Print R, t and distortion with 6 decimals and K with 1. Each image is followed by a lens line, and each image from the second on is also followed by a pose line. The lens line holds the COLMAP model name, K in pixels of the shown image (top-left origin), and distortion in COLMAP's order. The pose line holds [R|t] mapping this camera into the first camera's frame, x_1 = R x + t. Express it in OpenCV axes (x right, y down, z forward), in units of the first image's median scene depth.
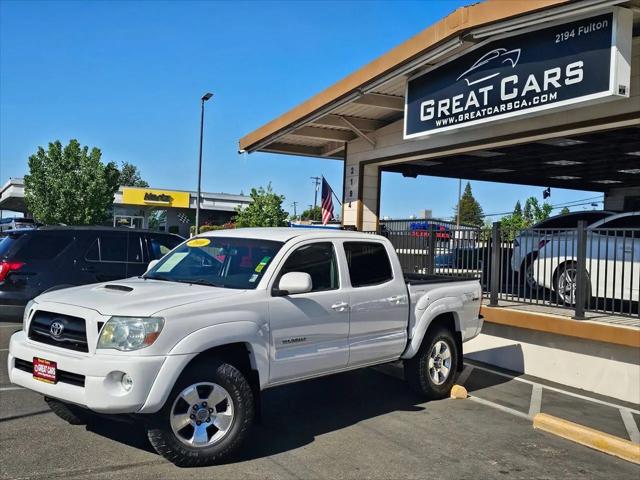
lens RADIAL K [[737.4, 0, 321.6], [0, 737.4, 224.8], [0, 0, 1]] dist [0.068119, 0.000000]
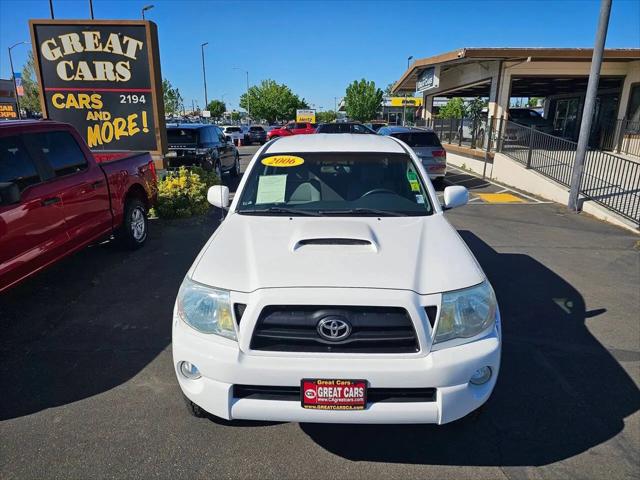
lens RADIAL K [[430.4, 0, 321.1], [0, 430.4, 242.8], [0, 0, 1]] dist [0.053673, -0.048220]
pose [[0.787432, -0.206501, 0.580782, -0.504008], [0.029206, 0.953655, 0.299481, -0.038117], [-0.615709, -0.218859, 0.756970, 0.661632]]
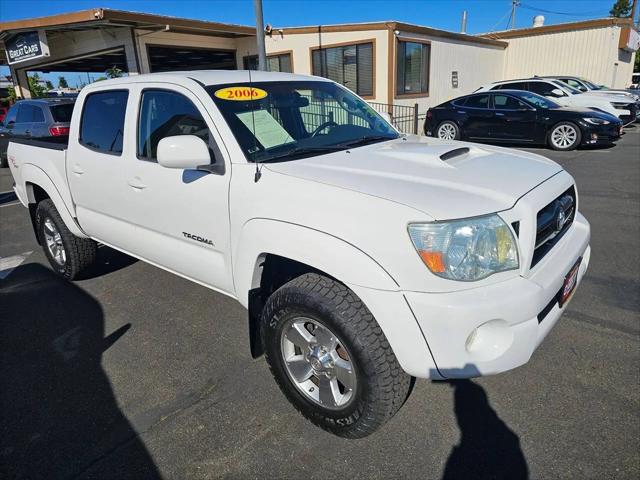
lens RADIAL K [[430.4, 0, 323.0], [0, 430.4, 234.5], [0, 0, 1]] dist [0.053673, -0.048220]
pose [[0.004531, -0.348369, 0.937346, -0.631962], [0.043094, 0.936553, 0.347866, 0.012607], [-0.999061, 0.038818, 0.019256, 1.065318]]
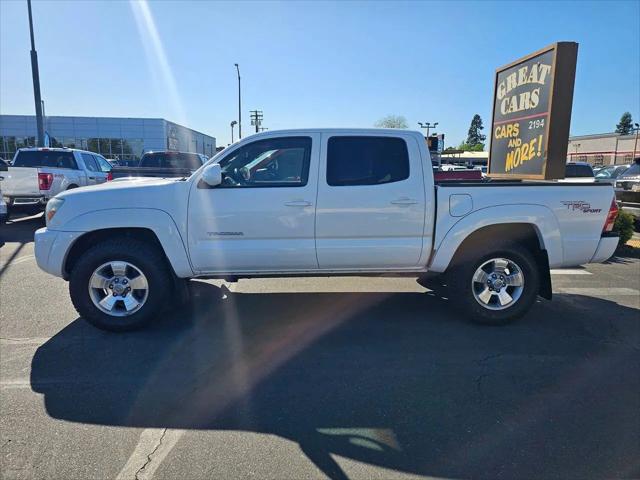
lens RADIAL K [[430.4, 0, 319.5], [0, 430.4, 235.7], [0, 0, 1]] dist [0.053673, -0.048220]
pose [[0.688522, 0.072603, -0.721572, 0.477580], [0.023310, 0.992246, 0.122081, 0.091031], [0.724841, -0.100875, 0.681491, 0.694138]]
